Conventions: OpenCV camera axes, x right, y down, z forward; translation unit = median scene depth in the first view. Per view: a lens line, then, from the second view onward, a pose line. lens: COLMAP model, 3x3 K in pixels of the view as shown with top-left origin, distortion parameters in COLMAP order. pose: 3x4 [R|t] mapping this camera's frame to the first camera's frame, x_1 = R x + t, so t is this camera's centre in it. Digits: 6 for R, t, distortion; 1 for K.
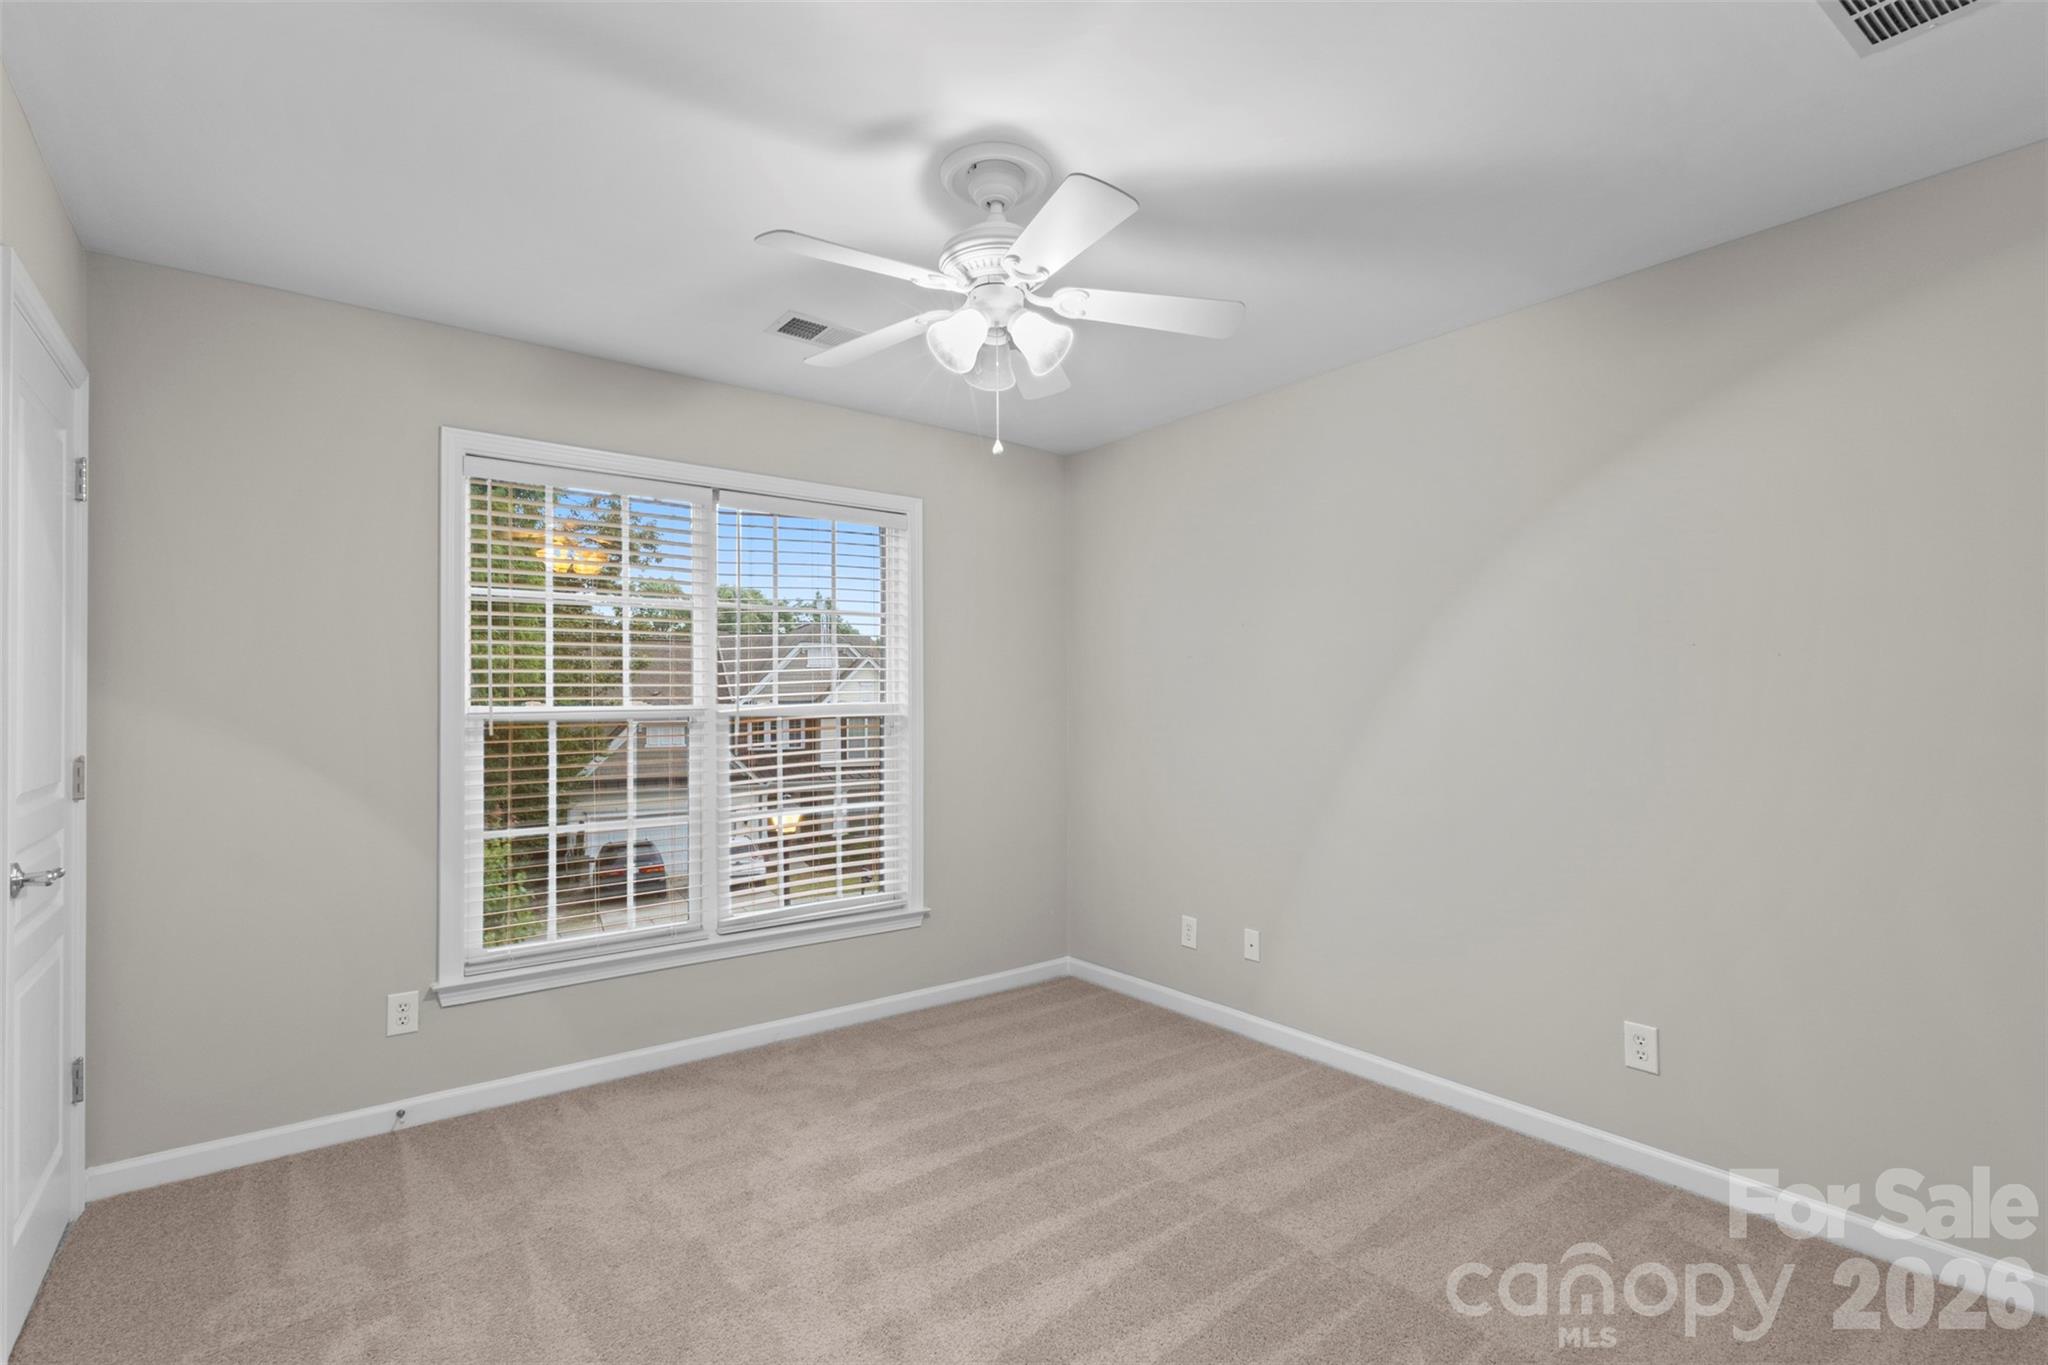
lens RADIAL K [[949.4, 0, 1008.8], [0, 949.4, 682.5], [0, 0, 1]] dist [0.004977, 0.000373]
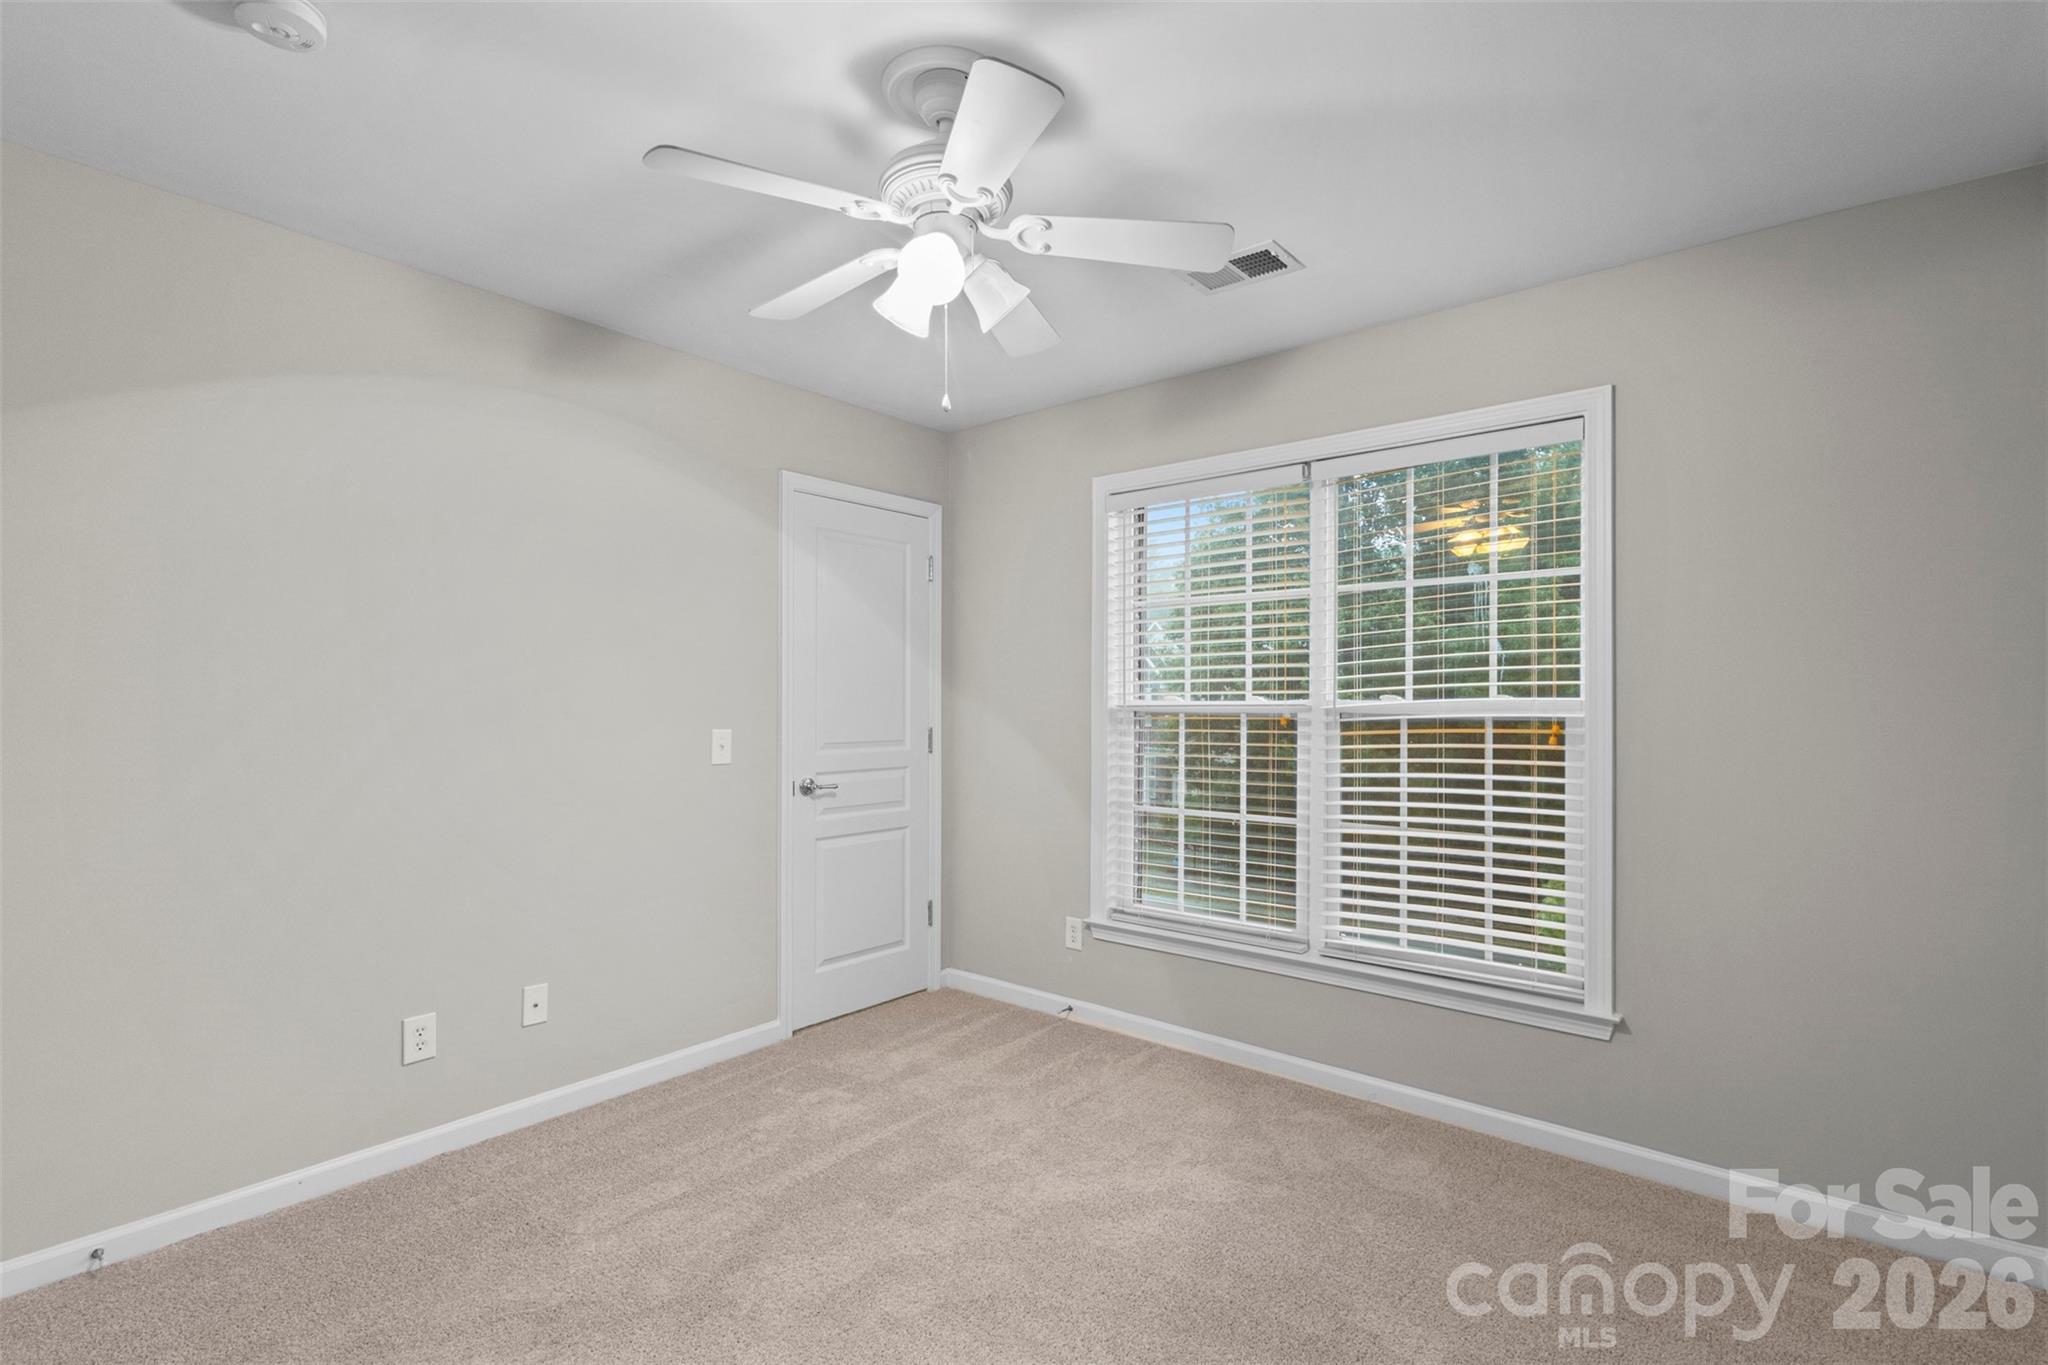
lens RADIAL K [[949.4, 0, 1004.8], [0, 949.4, 698.1], [0, 0, 1]] dist [0.004977, 0.000373]
pose [[0.229648, 0.003993, -0.973266, 0.548710], [0.018588, 0.999791, 0.008488, 0.009051], [0.973096, -0.020040, 0.229526, 0.548270]]
